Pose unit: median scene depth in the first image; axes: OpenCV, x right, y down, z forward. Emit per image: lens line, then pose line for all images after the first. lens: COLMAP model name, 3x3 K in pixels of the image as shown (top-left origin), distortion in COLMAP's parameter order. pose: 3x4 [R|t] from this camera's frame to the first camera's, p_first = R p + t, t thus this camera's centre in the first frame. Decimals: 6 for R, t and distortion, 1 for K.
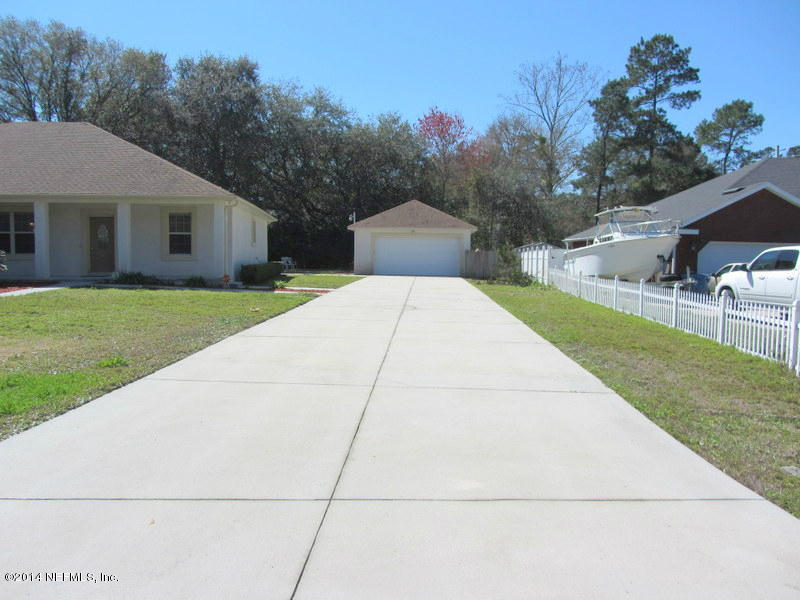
lens RADIAL K [[643.6, 0, 397.5], [0, 643.6, 317.7], [0, 0, 1]] dist [-0.031051, -0.006981]
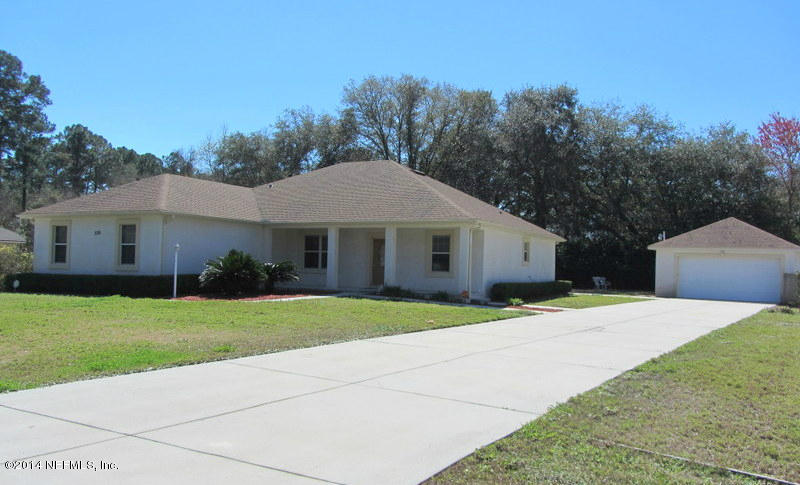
lens RADIAL K [[646.9, 0, 401.2], [0, 646.9, 282.7], [0, 0, 1]] dist [-0.062451, 0.006621]
pose [[0.852097, 0.026881, -0.522693, 0.108677], [-0.069818, 0.995593, -0.062617, -0.002153], [0.518706, 0.089849, 0.850218, 0.001250]]
